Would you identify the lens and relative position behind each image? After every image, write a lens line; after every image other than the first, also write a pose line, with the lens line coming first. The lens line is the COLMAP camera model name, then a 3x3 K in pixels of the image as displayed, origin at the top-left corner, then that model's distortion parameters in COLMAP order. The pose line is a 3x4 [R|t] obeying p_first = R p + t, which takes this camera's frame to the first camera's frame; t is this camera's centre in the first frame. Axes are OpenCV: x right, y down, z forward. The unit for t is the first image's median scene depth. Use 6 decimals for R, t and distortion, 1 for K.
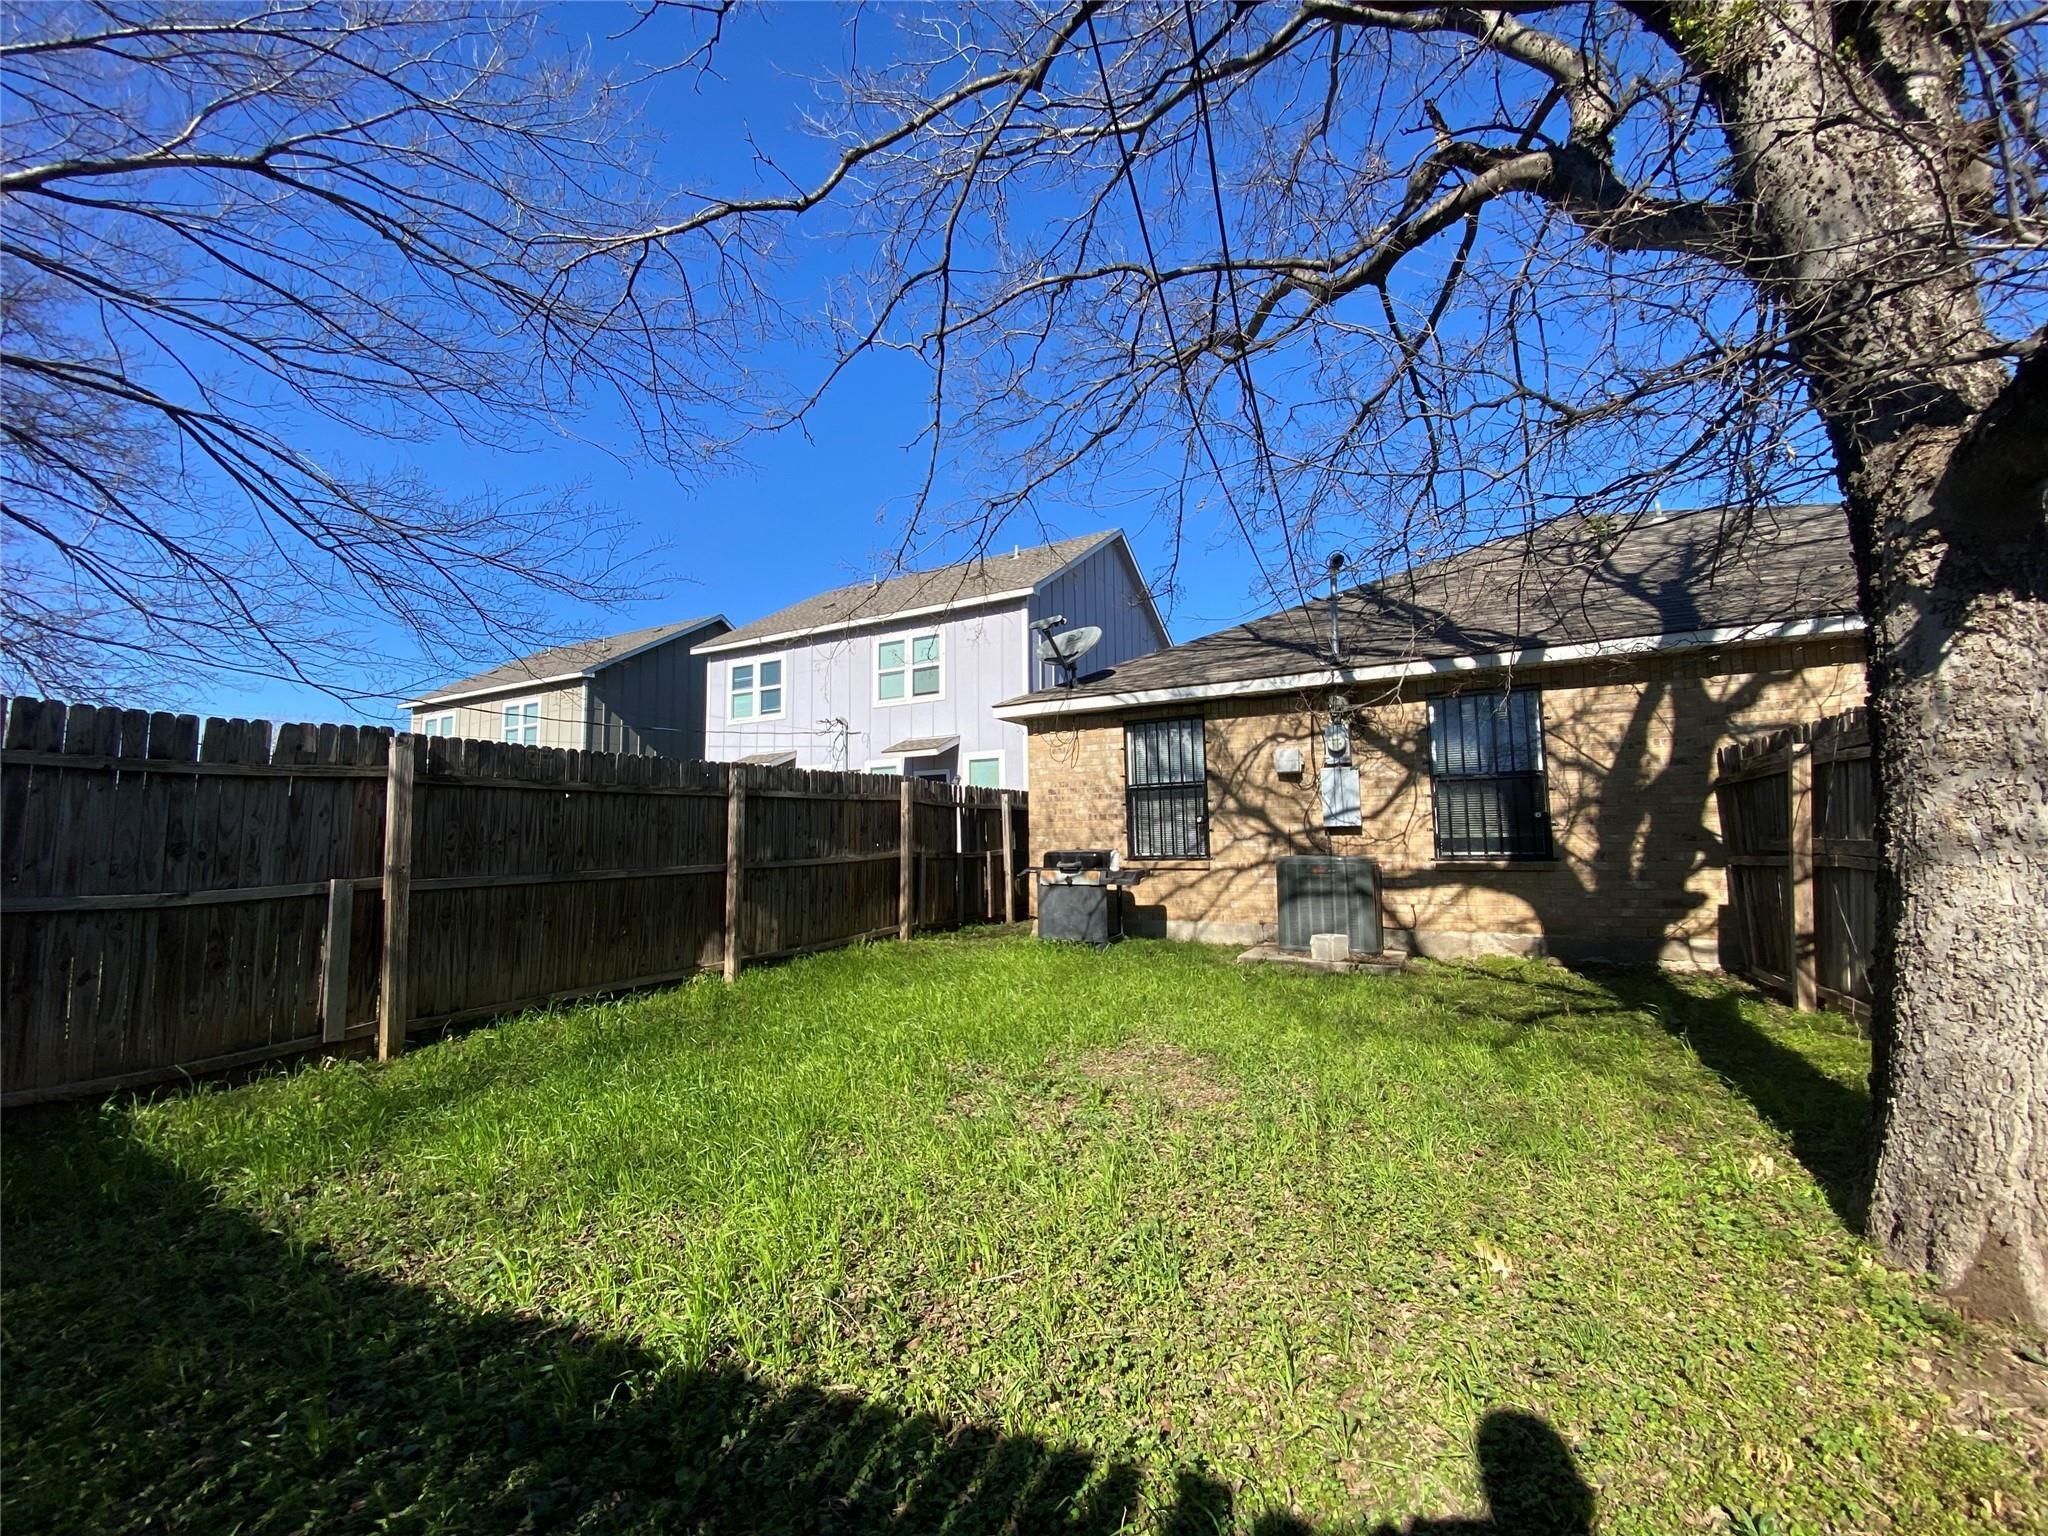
lens RADIAL K [[821.8, 0, 1017.0], [0, 821.8, 766.8], [0, 0, 1]] dist [0.037948, -0.032287]
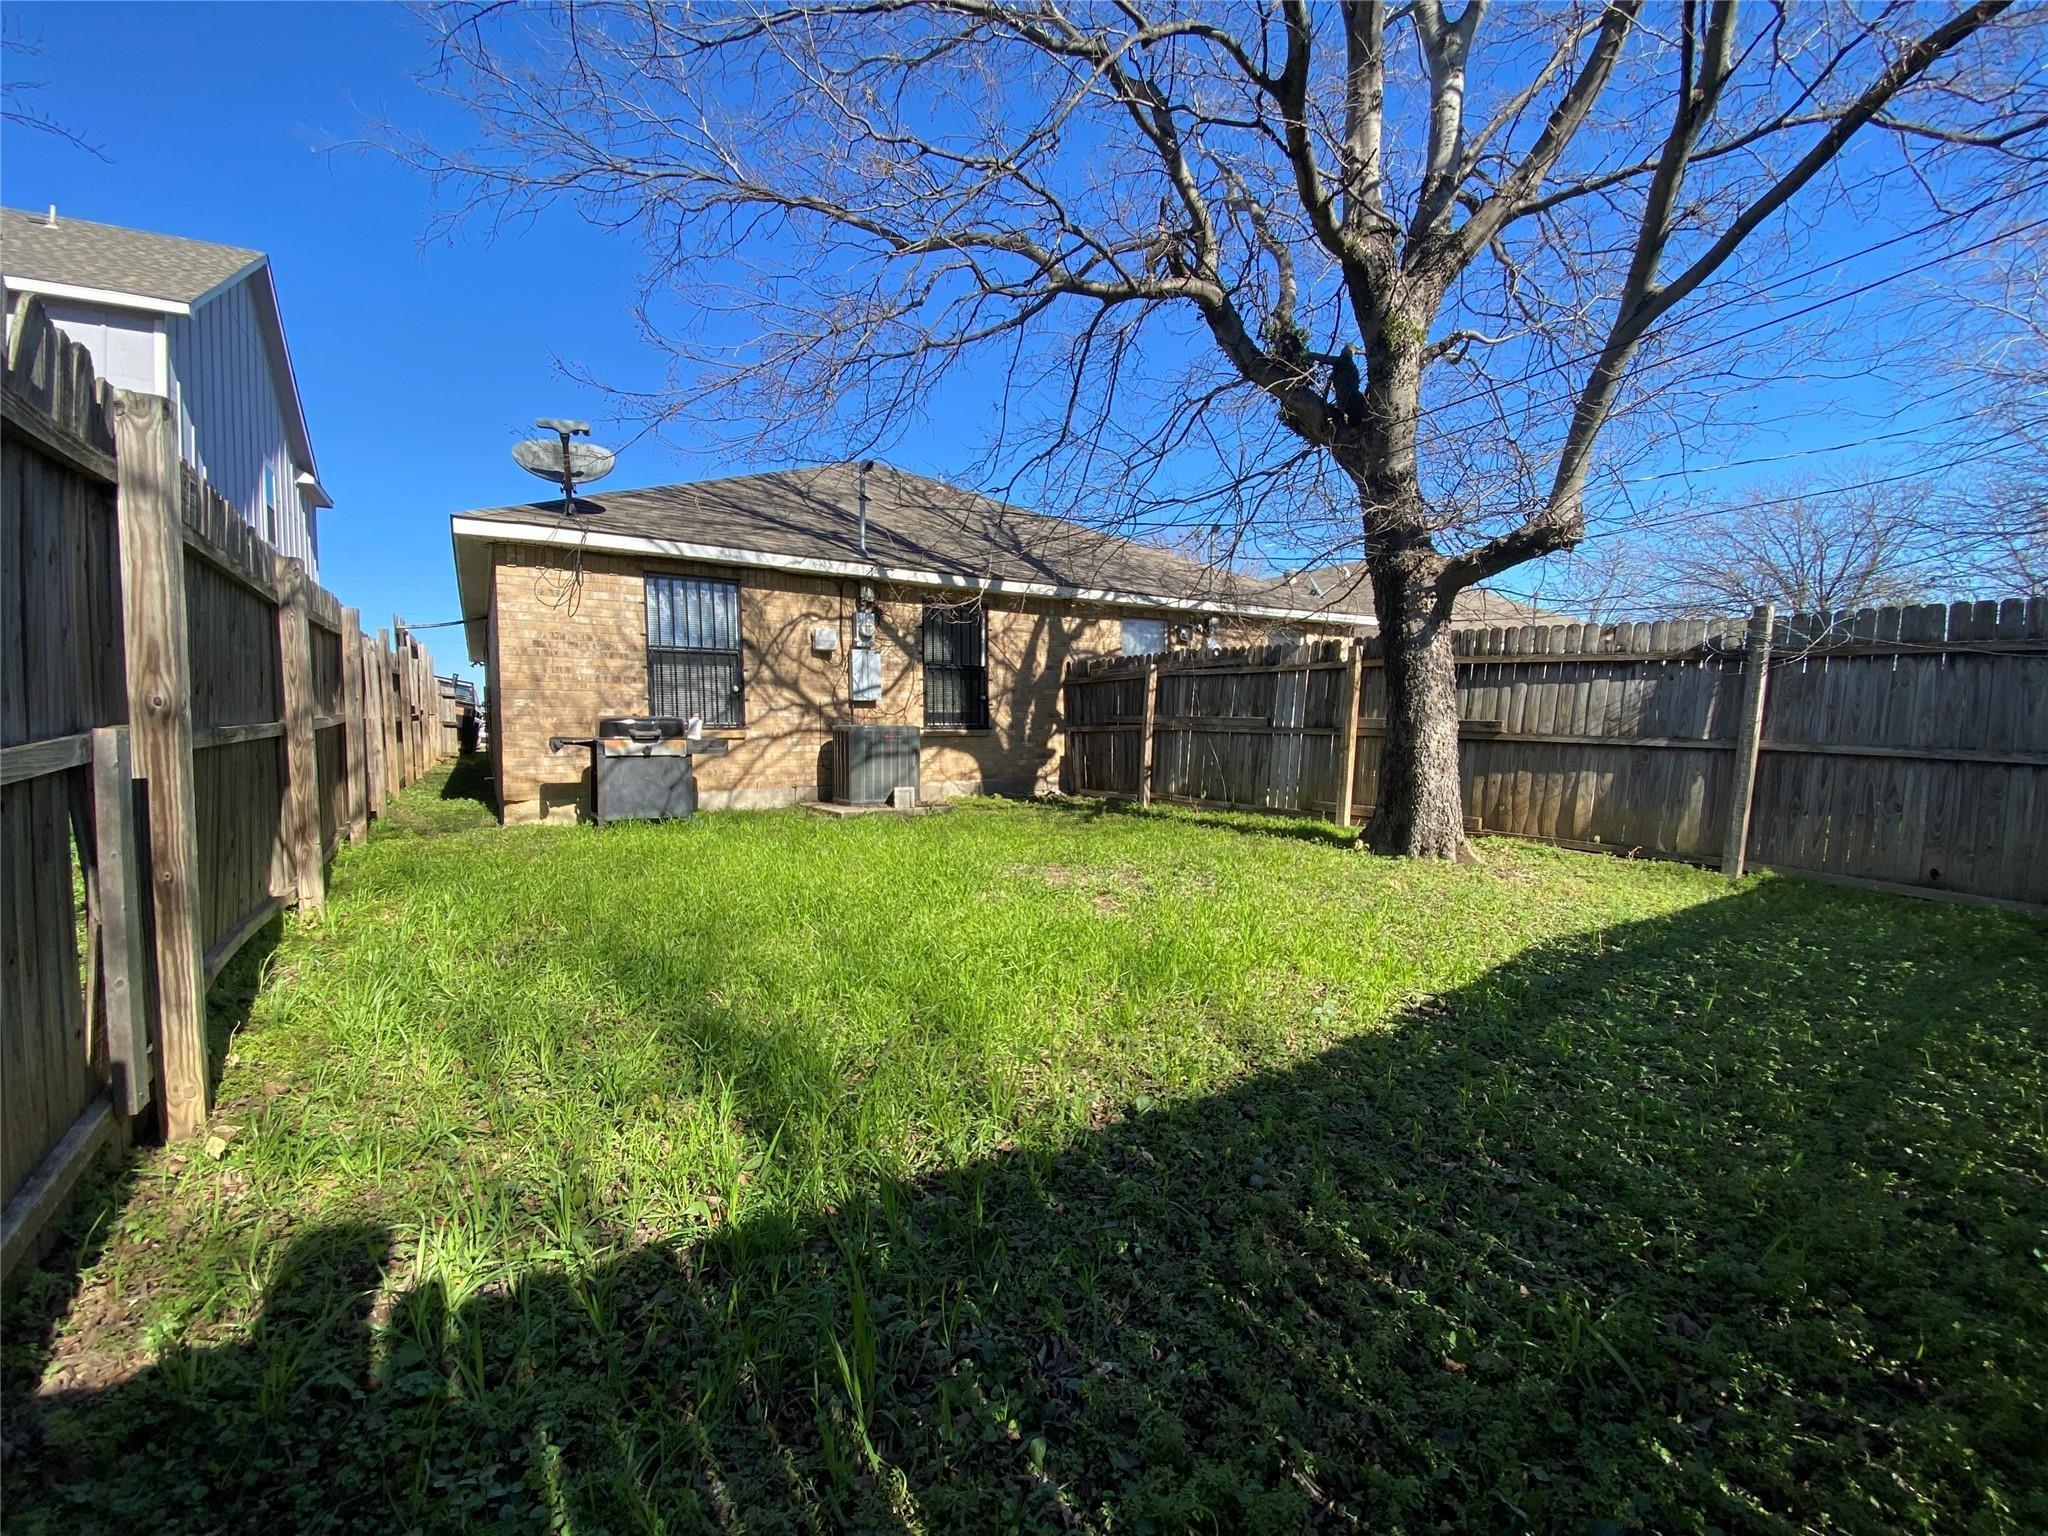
lens RADIAL K [[821.8, 0, 1017.0], [0, 821.8, 766.8], [0, 0, 1]] dist [0.037948, -0.032287]
pose [[0.467371, -0.030922, 0.883520, -0.557273], [-0.091378, 0.992346, 0.083069, 0.049655], [-0.879326, -0.119558, 0.460968, 0.262467]]
